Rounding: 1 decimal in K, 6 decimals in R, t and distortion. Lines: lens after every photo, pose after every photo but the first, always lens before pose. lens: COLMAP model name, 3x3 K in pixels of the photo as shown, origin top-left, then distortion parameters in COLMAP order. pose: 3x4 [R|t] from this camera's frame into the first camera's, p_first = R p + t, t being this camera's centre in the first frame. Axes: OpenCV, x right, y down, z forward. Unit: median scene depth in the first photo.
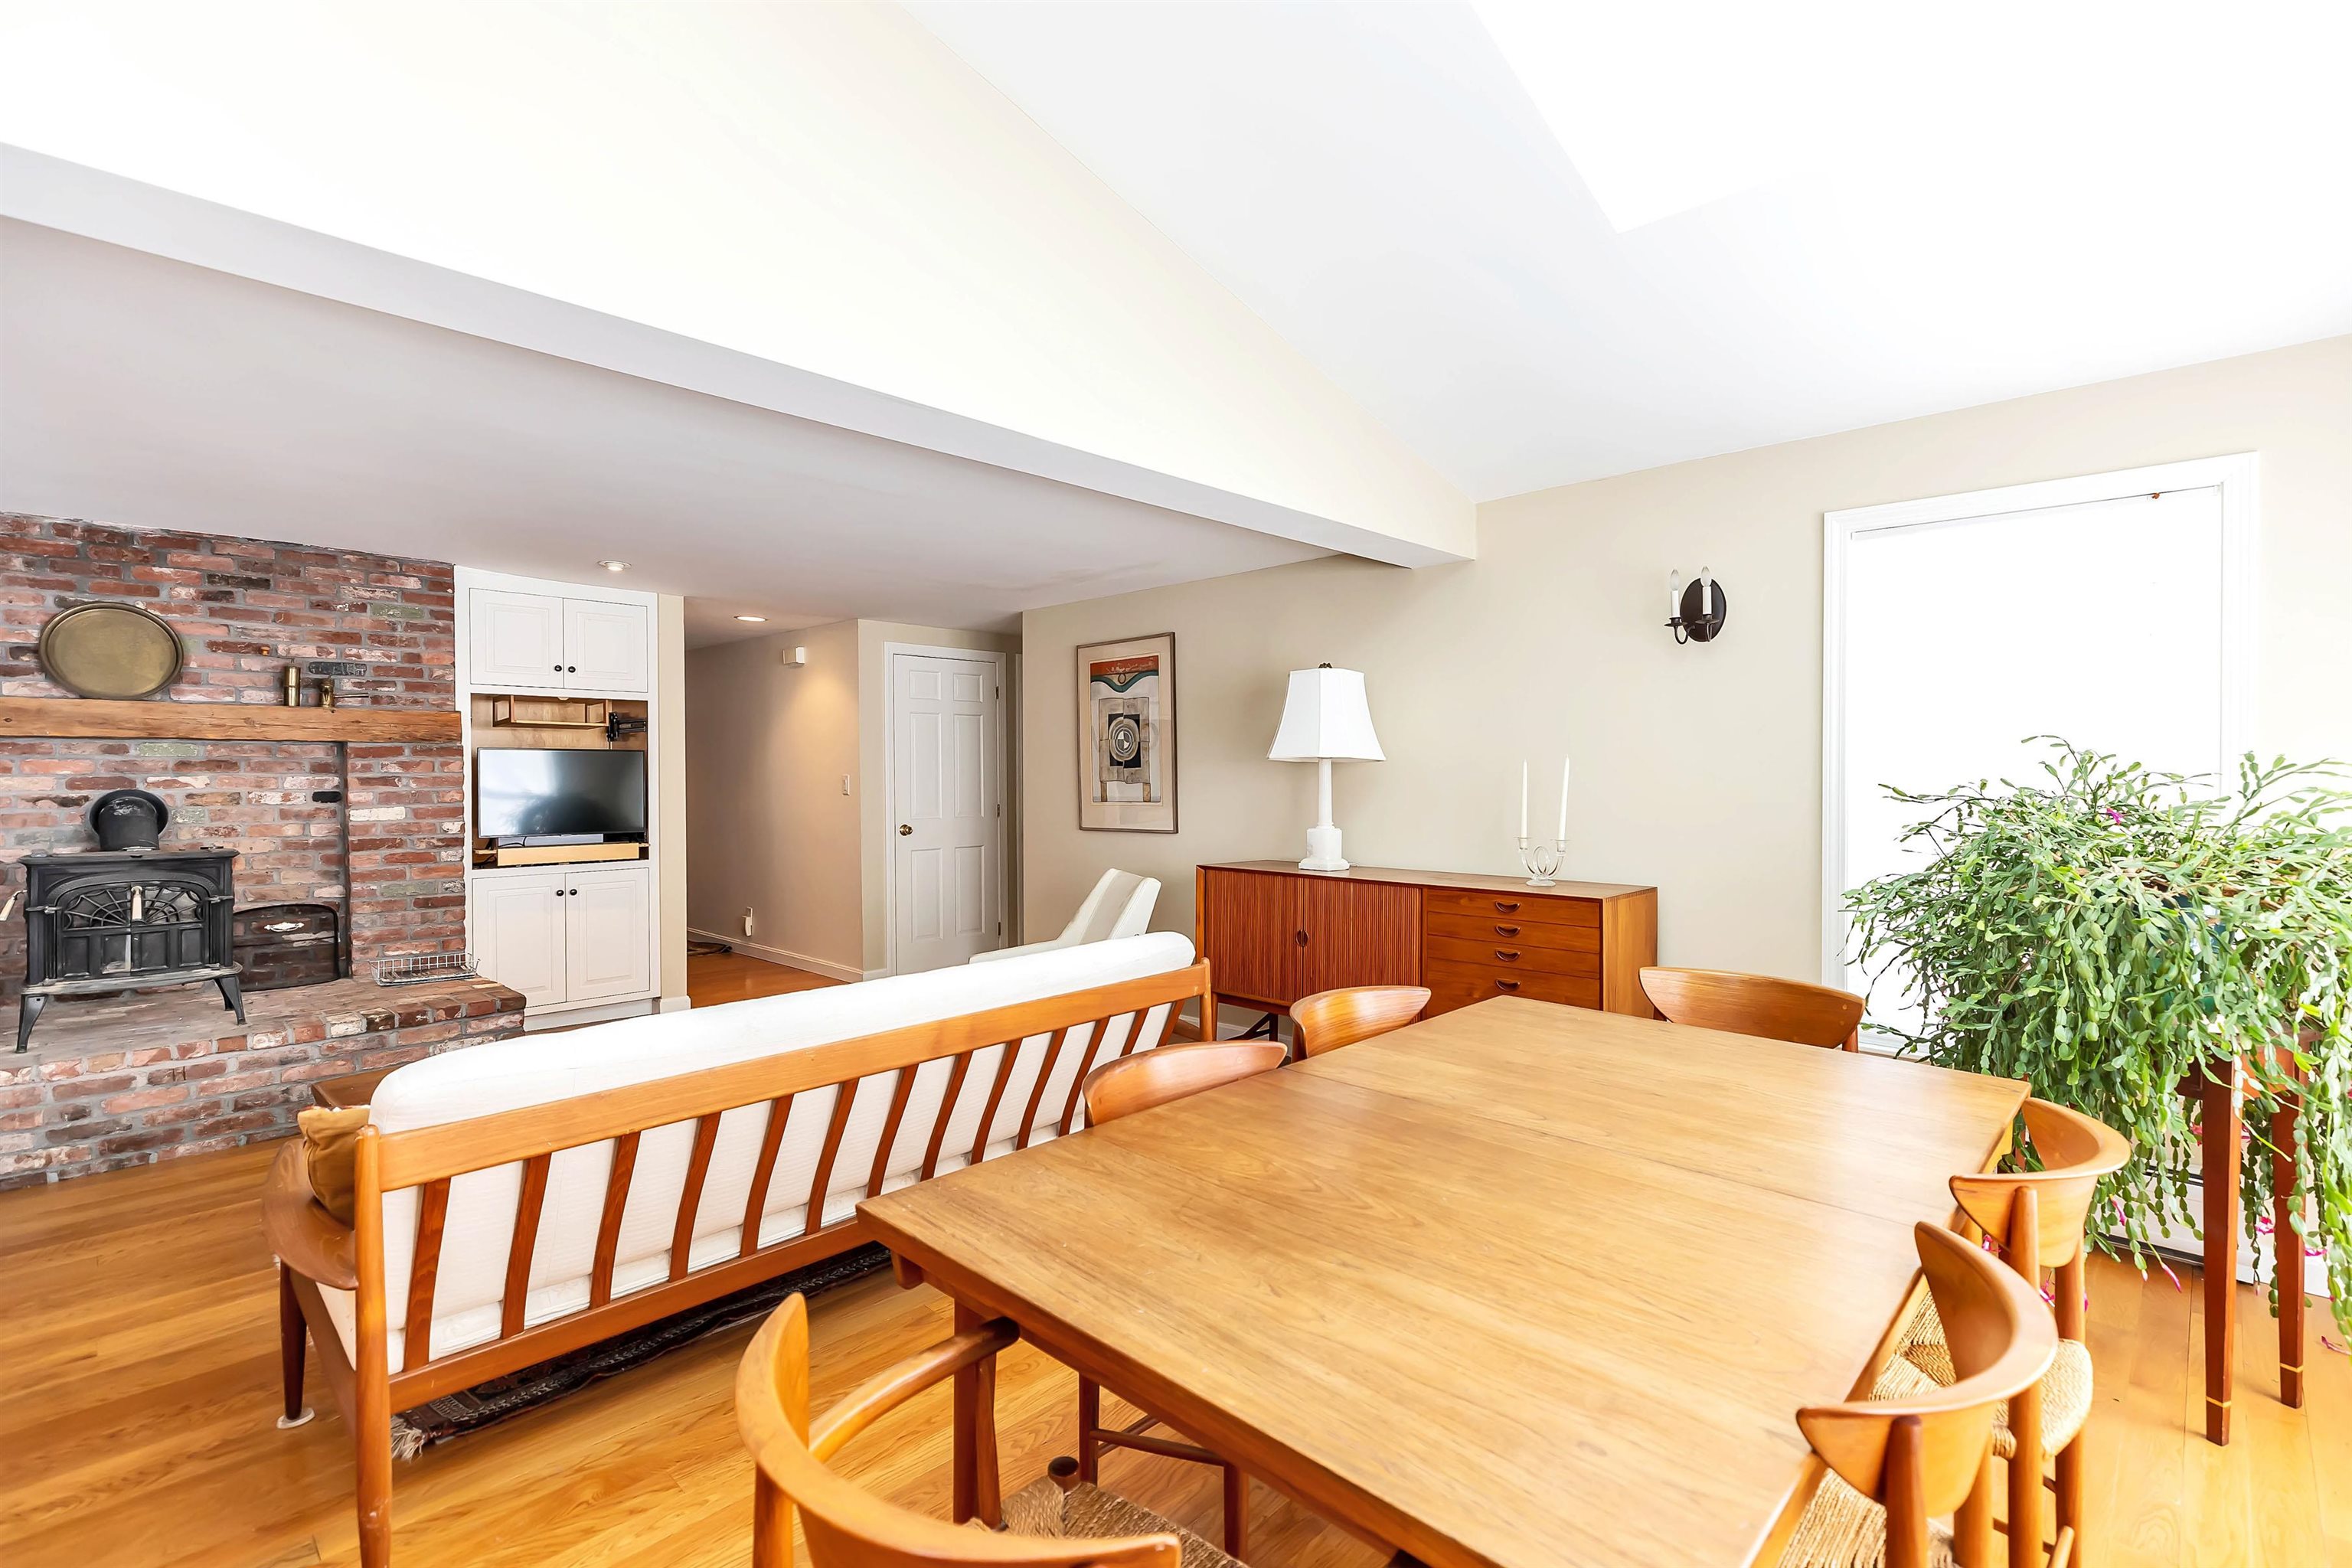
lens RADIAL K [[1072.3, 0, 1176.1], [0, 1072.3, 790.0], [0, 0, 1]] dist [-0.000095, 0.000111]
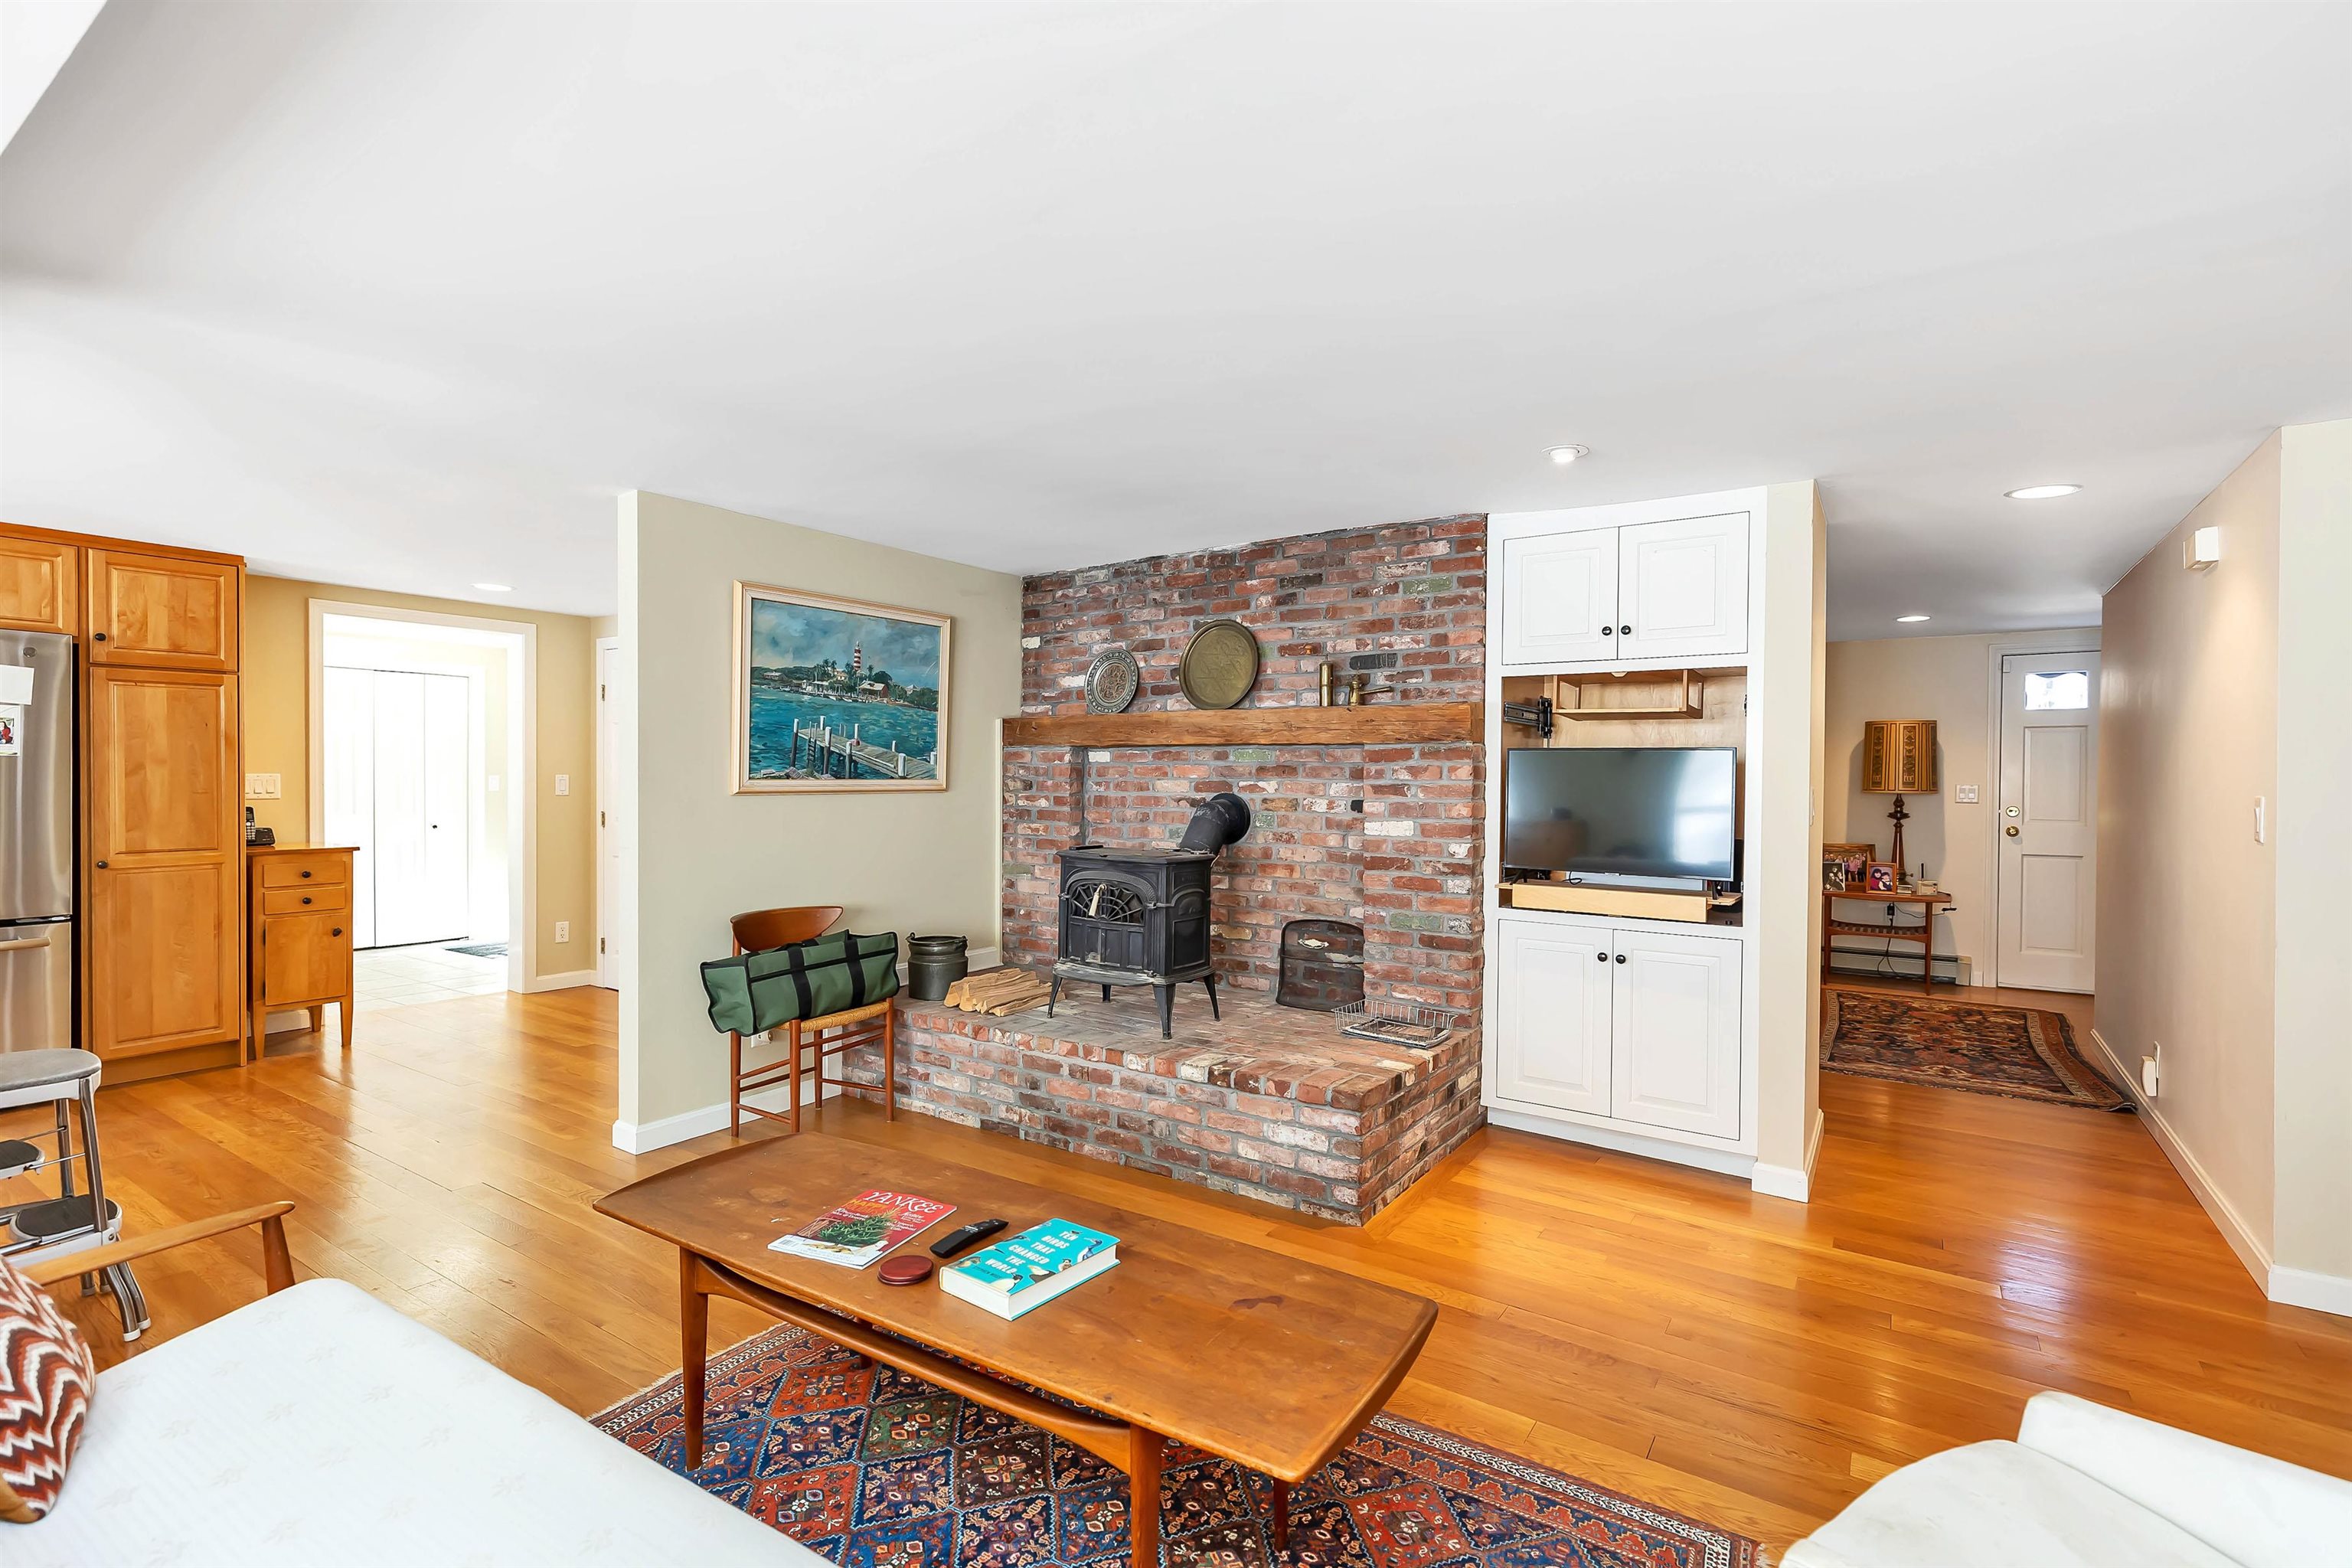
lens RADIAL K [[1072.3, 0, 1176.1], [0, 1072.3, 790.0], [0, 0, 1]] dist [-0.000095, 0.000111]
pose [[0.176802, 0.016424, -0.984109, 0.062272], [-0.027902, 0.999543, 0.011668, -0.013406], [0.983851, 0.025395, 0.177180, 0.702209]]
